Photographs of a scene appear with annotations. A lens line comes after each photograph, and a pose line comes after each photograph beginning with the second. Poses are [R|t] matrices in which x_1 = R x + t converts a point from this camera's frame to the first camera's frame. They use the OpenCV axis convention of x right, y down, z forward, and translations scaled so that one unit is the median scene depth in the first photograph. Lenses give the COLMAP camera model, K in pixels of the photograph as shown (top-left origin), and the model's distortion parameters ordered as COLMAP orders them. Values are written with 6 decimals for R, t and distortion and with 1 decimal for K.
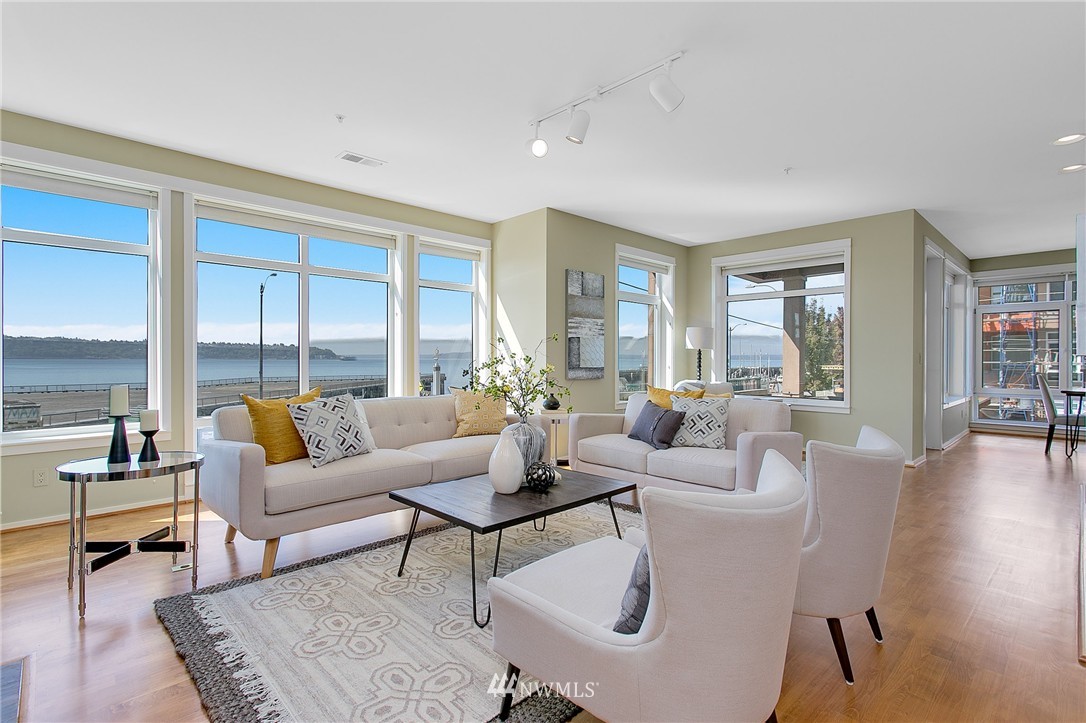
lens RADIAL K [[512.8, 0, 533.8], [0, 512.8, 360.0], [0, 0, 1]] dist [-0.000700, 0.000887]
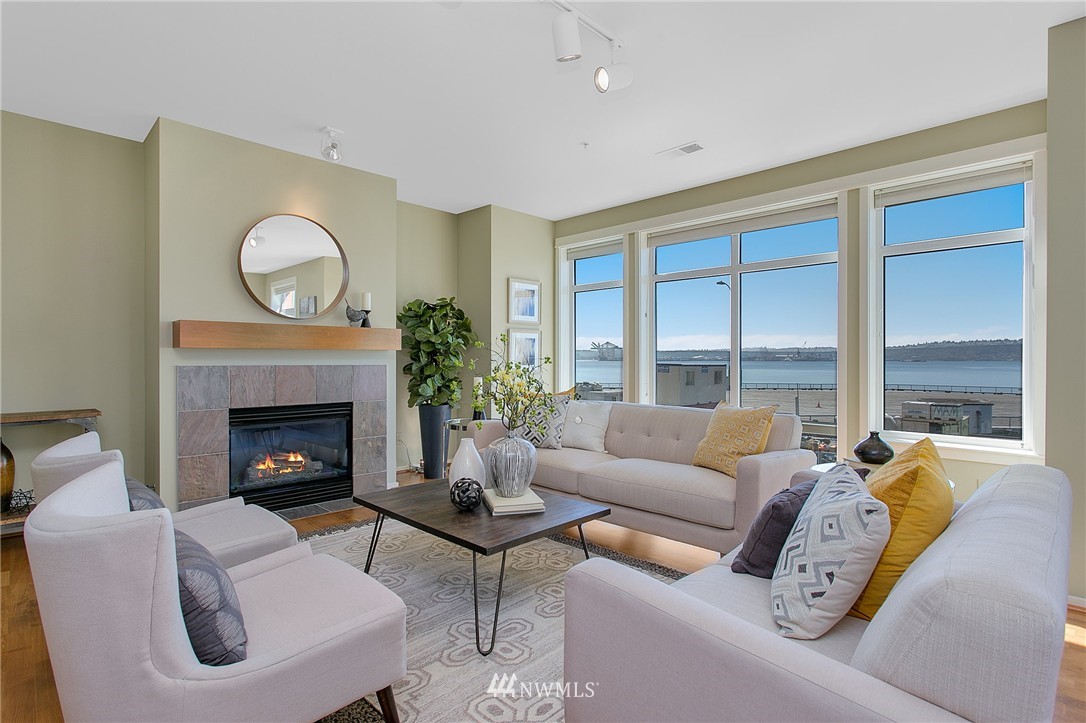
lens RADIAL K [[553.6, 0, 539.2], [0, 553.6, 364.8], [0, 0, 1]] dist [0.013097, -0.002445]
pose [[0.034941, 0.008045, -0.999357, 0.489699], [0.002127, 0.999965, 0.008124, -0.008702], [0.999387, -0.002410, 0.034922, 0.519417]]
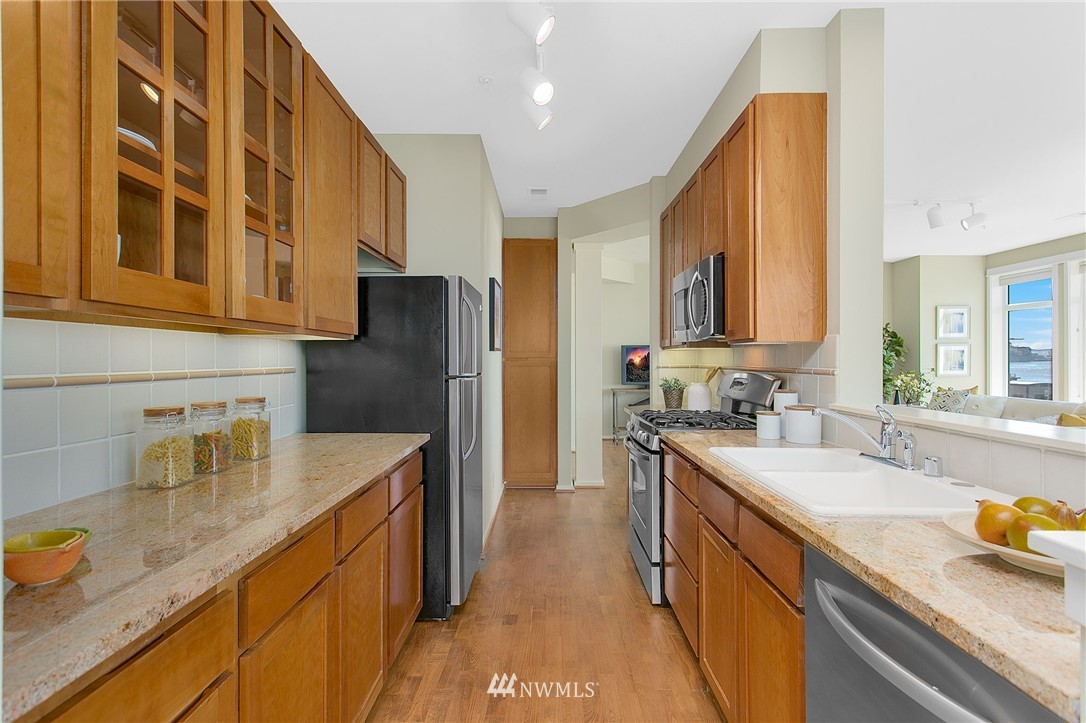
lens RADIAL K [[512.8, 0, 543.3], [0, 512.8, 359.2], [0, 0, 1]] dist [-0.000700, 0.000887]
pose [[-0.681723, -0.003350, -0.731602, 1.076842], [0.002009, 0.999977, -0.006451, -0.021671], [0.731607, -0.005868, -0.681701, 0.652956]]
